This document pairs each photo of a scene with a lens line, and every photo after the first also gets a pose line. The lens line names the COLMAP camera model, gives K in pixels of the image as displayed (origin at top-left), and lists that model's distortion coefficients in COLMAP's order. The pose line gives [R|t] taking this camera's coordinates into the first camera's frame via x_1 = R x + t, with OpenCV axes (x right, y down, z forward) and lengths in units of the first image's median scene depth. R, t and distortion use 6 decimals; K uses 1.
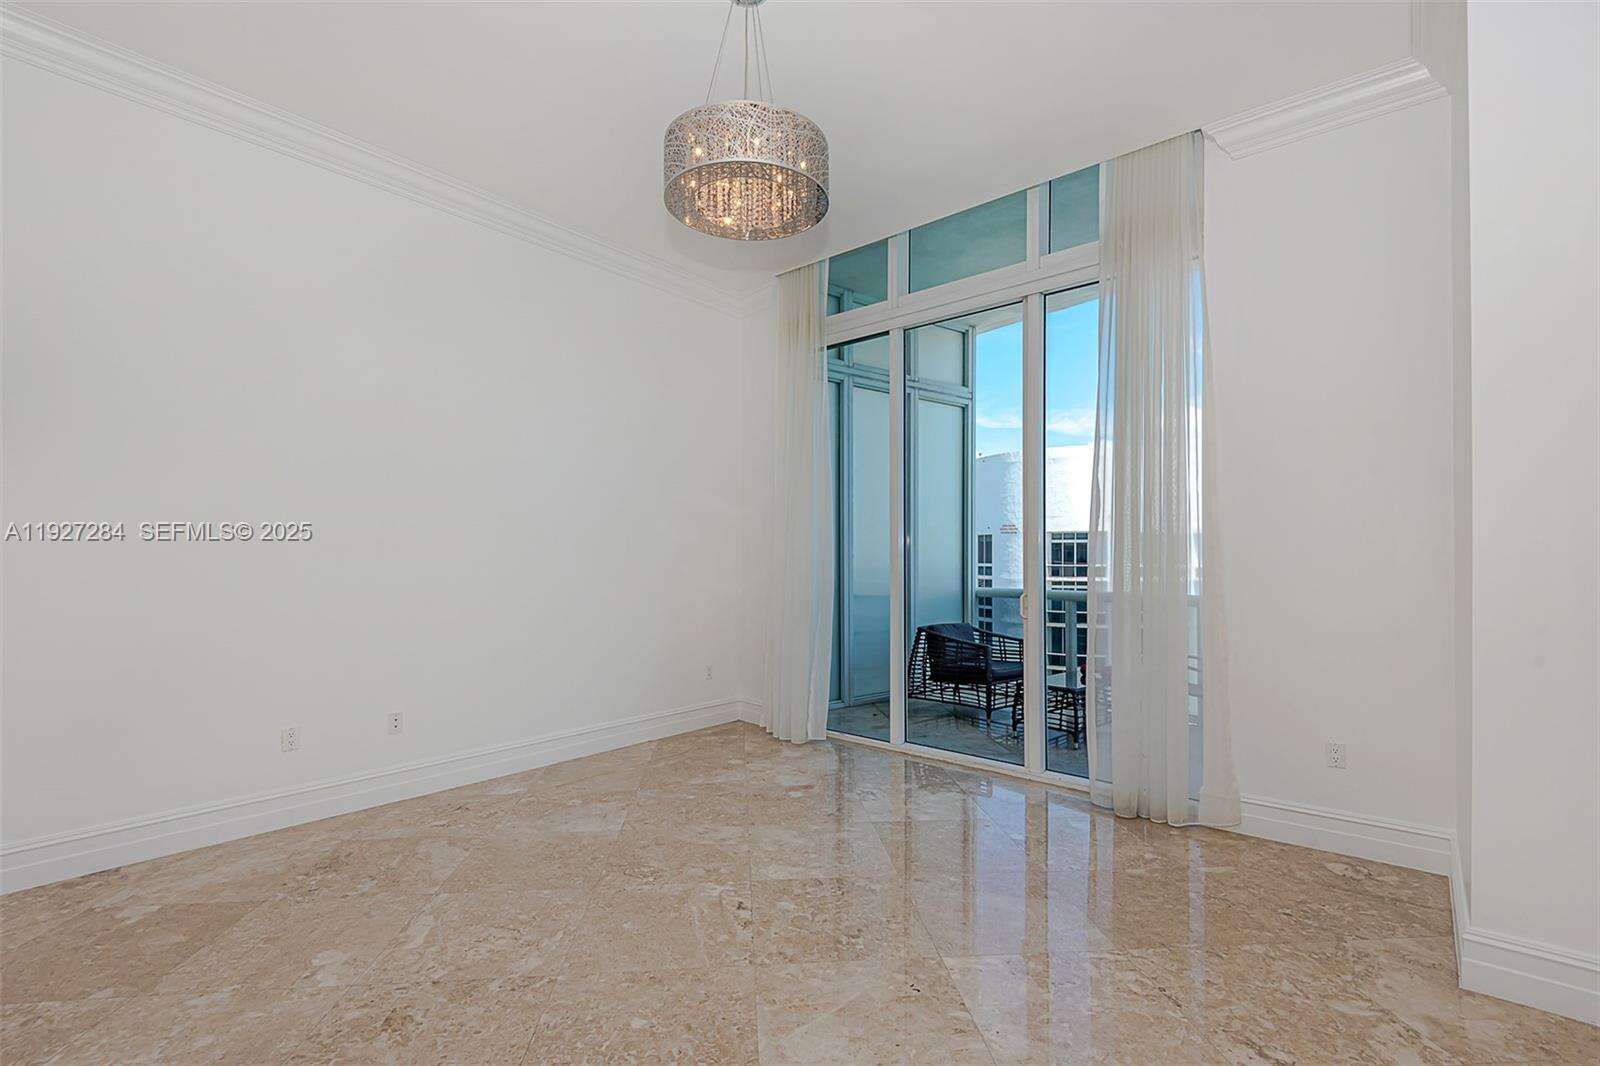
lens RADIAL K [[735.4, 0, 806.5], [0, 735.4, 548.4], [0, 0, 1]] dist [0.033603, -0.016413]
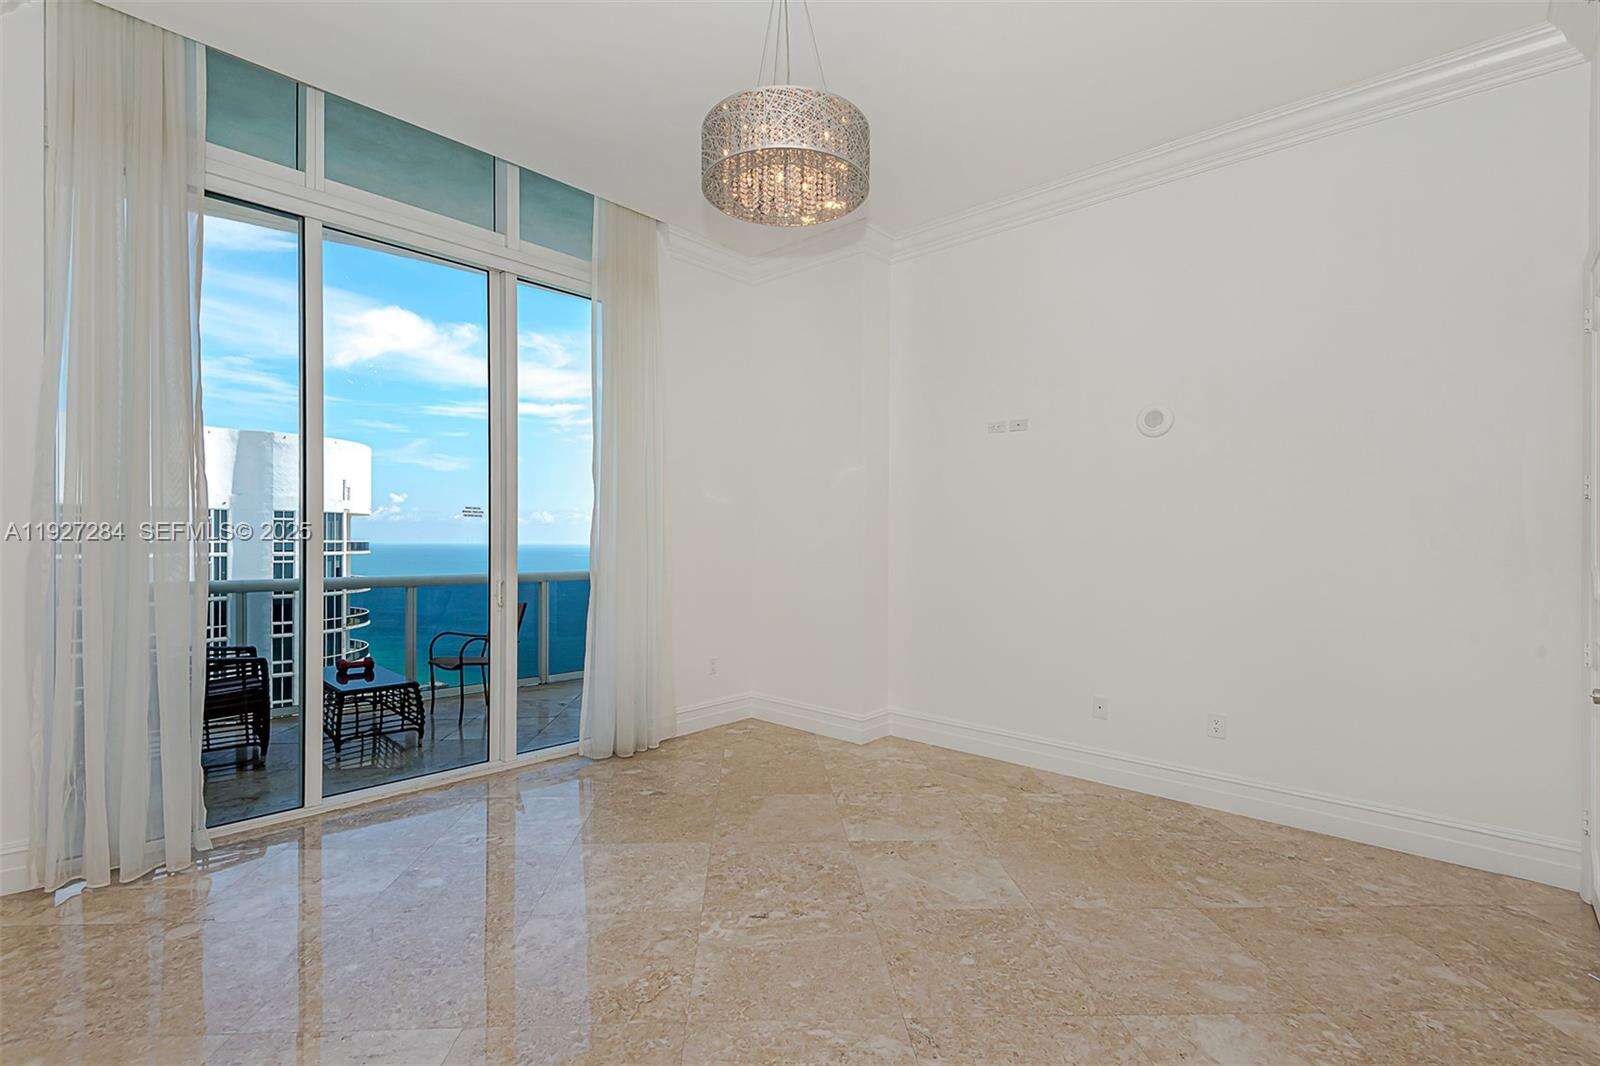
lens RADIAL K [[705.0, 0, 816.2], [0, 705.0, 535.5], [0, 0, 1]] dist [0.034217, -0.013169]
pose [[0.061177, -0.000679, 0.998127, -0.809784], [-0.018042, 0.999836, 0.001786, -0.009114], [-0.997964, -0.018117, 0.061155, 0.713325]]
